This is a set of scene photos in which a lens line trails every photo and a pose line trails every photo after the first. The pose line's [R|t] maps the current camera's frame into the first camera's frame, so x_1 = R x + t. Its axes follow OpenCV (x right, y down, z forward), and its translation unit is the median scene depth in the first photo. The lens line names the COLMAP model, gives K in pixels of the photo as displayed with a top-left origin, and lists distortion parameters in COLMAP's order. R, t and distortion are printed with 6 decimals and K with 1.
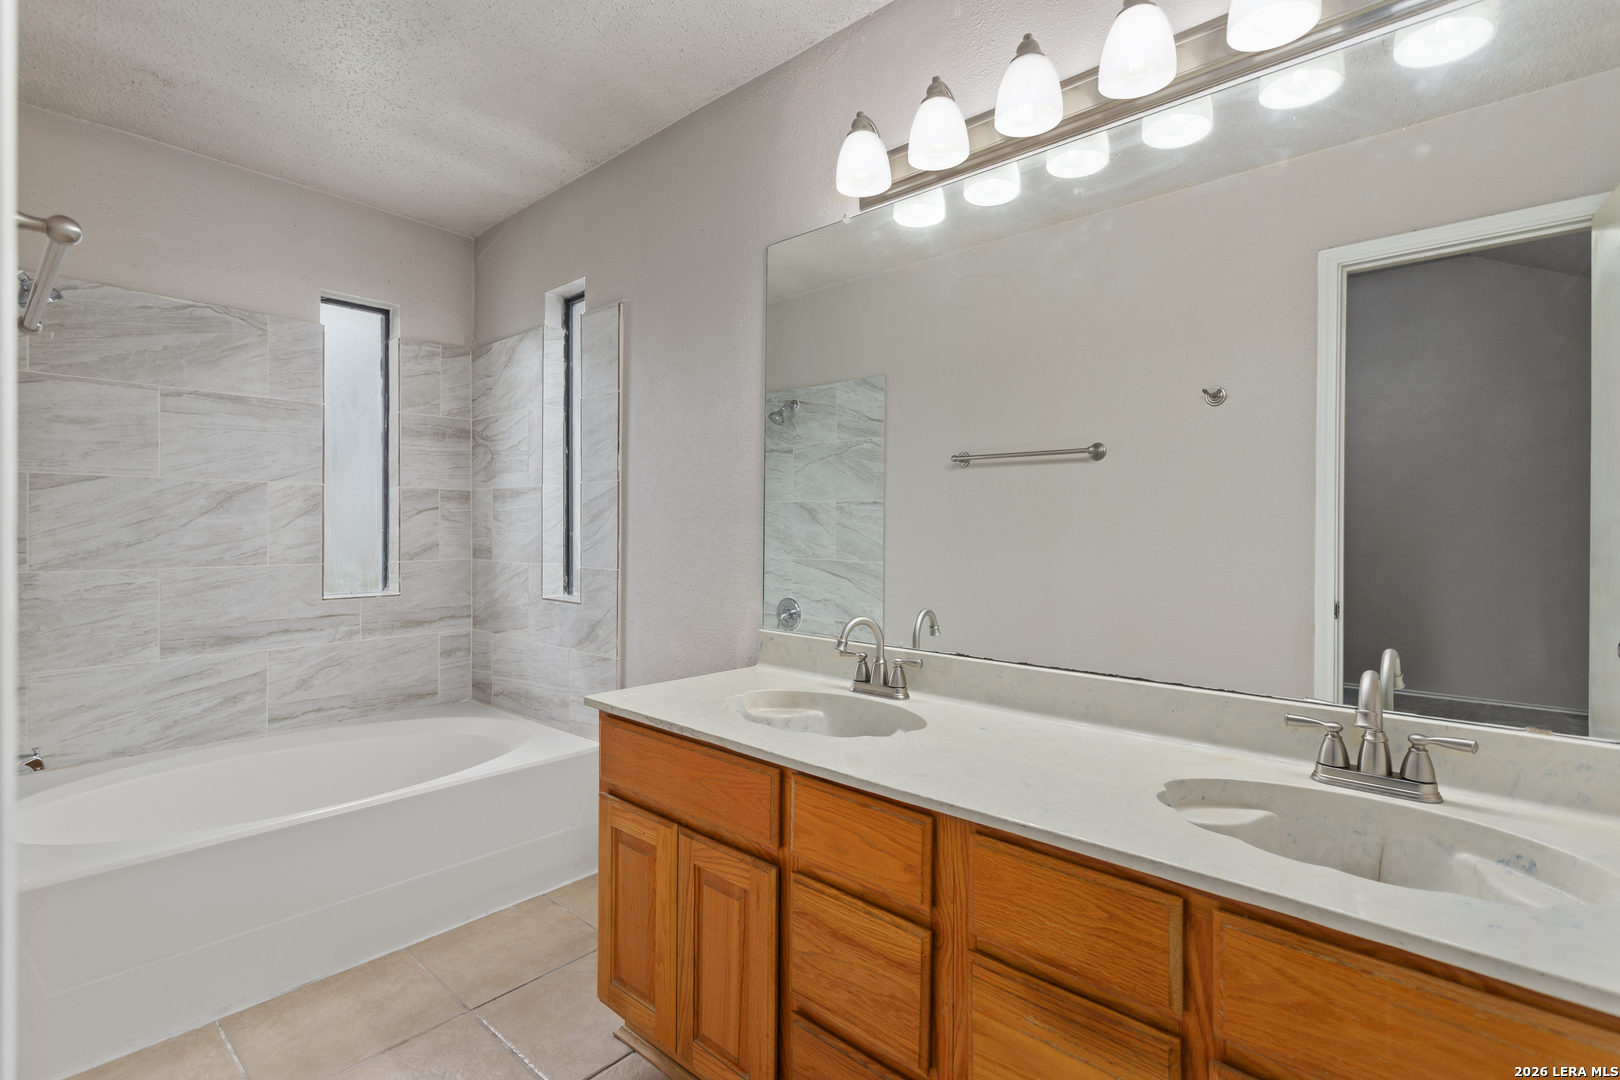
lens RADIAL K [[755.0, 0, 808.3], [0, 755.0, 530.0], [0, 0, 1]] dist [0.002095, 0.000402]
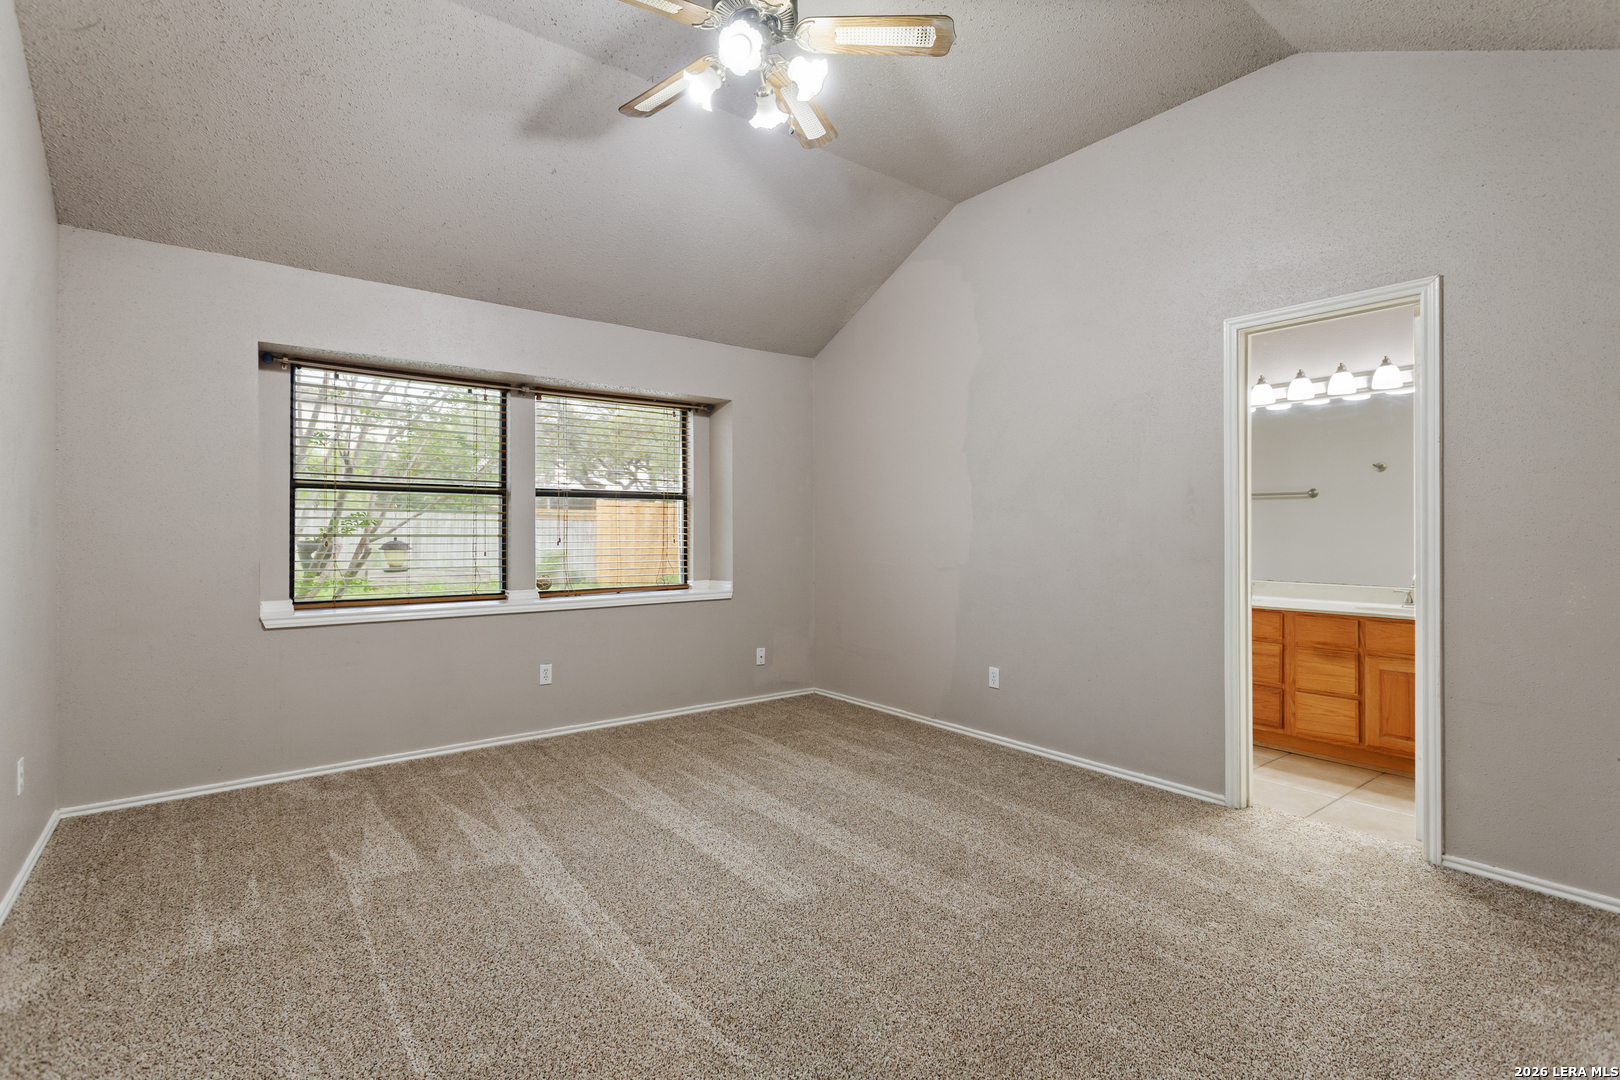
lens RADIAL K [[755.0, 0, 808.3], [0, 755.0, 530.0], [0, 0, 1]] dist [0.002095, 0.000402]
pose [[0.983050, -0.006794, -0.183212, -1.417687], [0.005788, 0.999965, -0.006024, -0.018231], [0.183247, 0.004862, 0.983055, -3.018722]]
